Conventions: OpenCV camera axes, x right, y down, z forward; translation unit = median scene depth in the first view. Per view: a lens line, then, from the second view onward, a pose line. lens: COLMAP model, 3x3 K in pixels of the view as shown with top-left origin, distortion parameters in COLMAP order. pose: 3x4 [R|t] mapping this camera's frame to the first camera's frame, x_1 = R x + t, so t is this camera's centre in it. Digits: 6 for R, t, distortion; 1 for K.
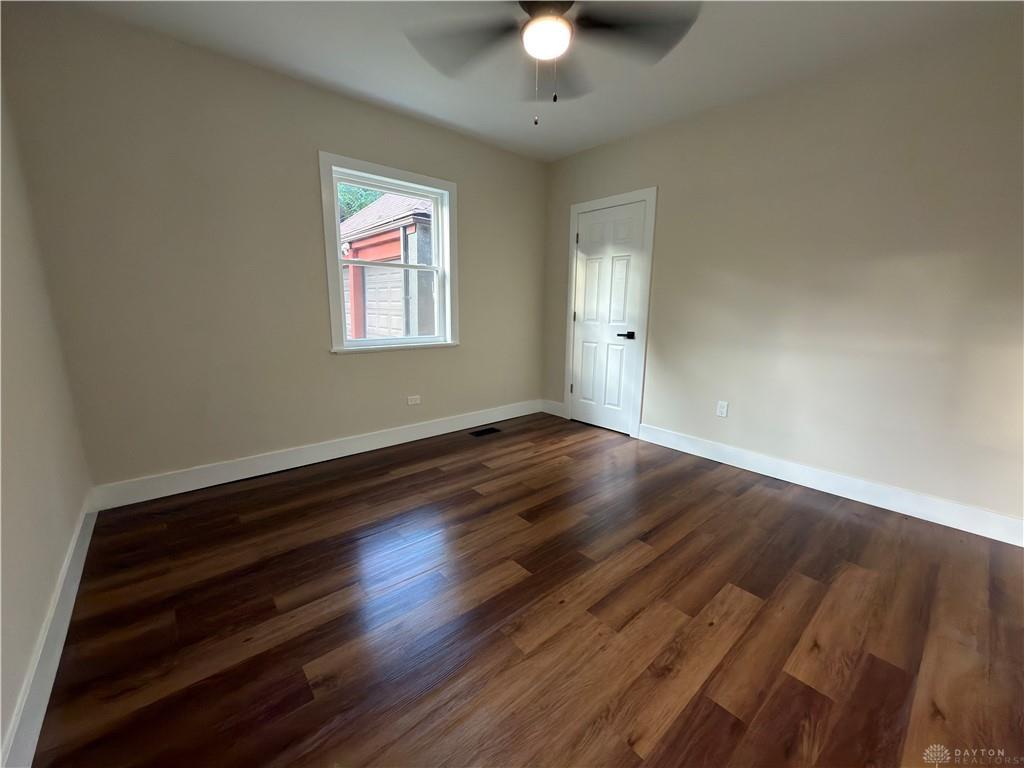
lens RADIAL K [[406.3, 0, 513.1], [0, 406.3, 381.4], [0, 0, 1]] dist [0.000544, 0.000309]
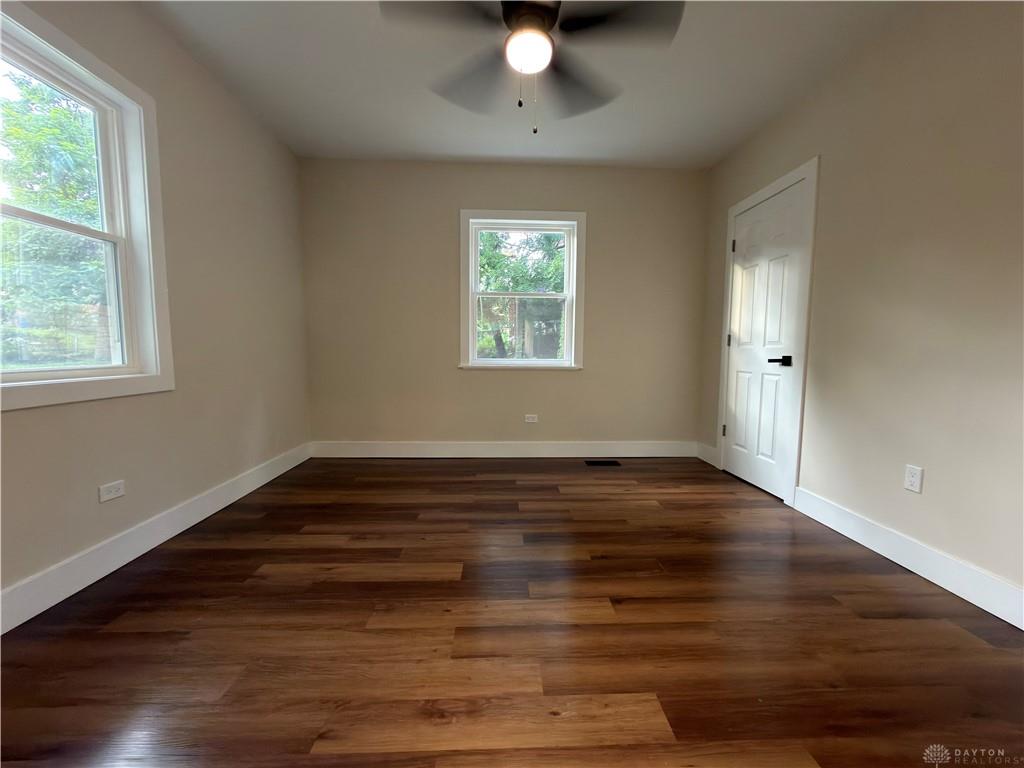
lens RADIAL K [[404.1, 0, 513.2], [0, 404.1, 383.0], [0, 0, 1]] dist [-0.001789, 0.000063]
pose [[0.780194, 0.045985, -0.623845, 0.399702], [-0.115586, 0.990719, -0.071527, 0.038269], [0.614766, 0.127913, 0.778268, 0.155287]]
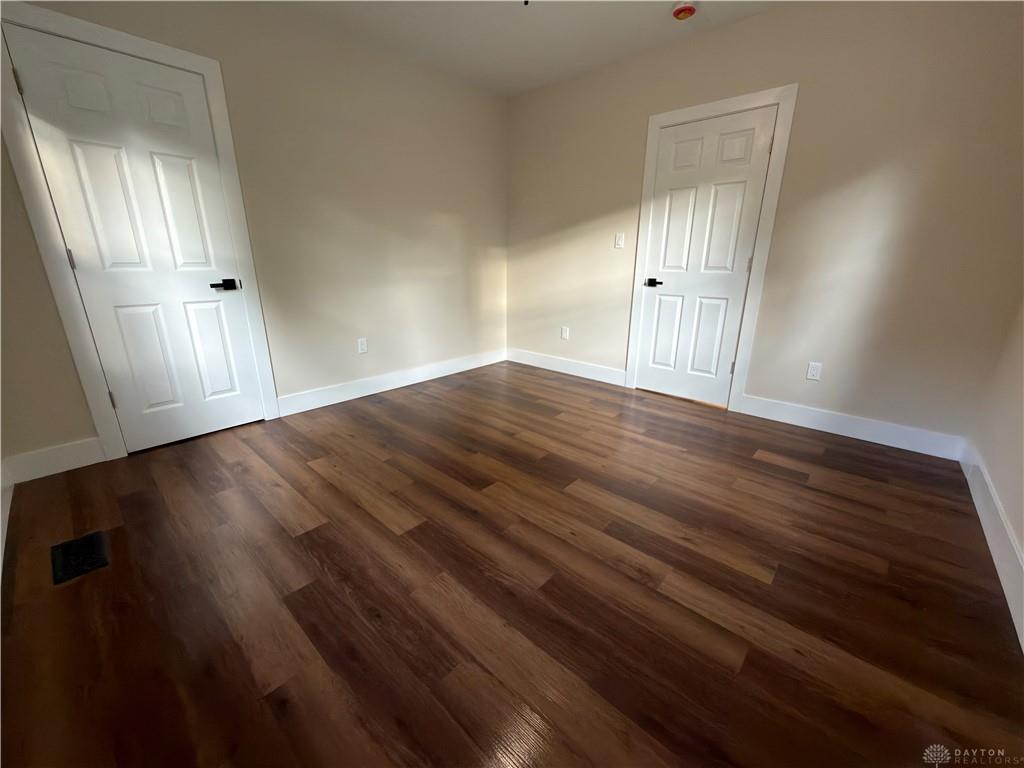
lens RADIAL K [[408.8, 0, 513.6], [0, 408.8, 381.8], [0, 0, 1]] dist [0.000238, -0.000110]
pose [[-0.126770, -0.295705, 0.946830, -0.536796], [0.171682, 0.933585, 0.314555, -0.105304], [-0.976962, 0.202430, -0.067584, 0.673351]]
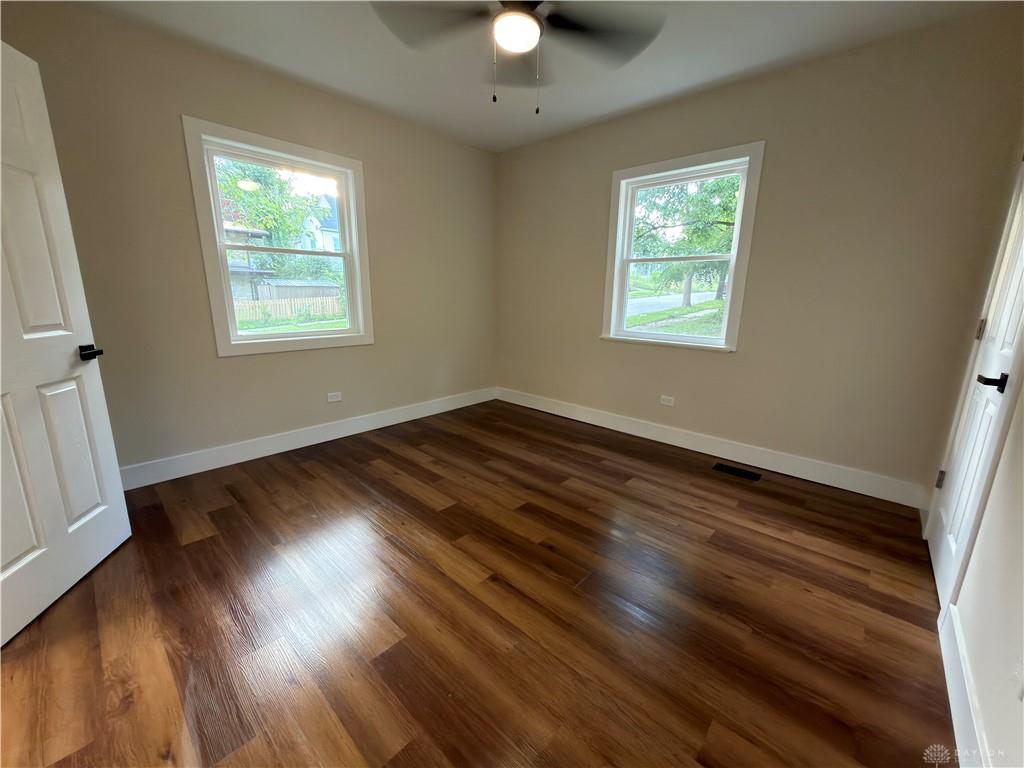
lens RADIAL K [[406.3, 0, 513.1], [0, 406.3, 381.4], [0, 0, 1]] dist [0.000544, 0.000309]
pose [[0.113937, 0.201363, -0.972868, 0.677261], [-0.198492, 0.964115, 0.176305, -0.100270], [0.973457, 0.173019, 0.149817, 0.541278]]
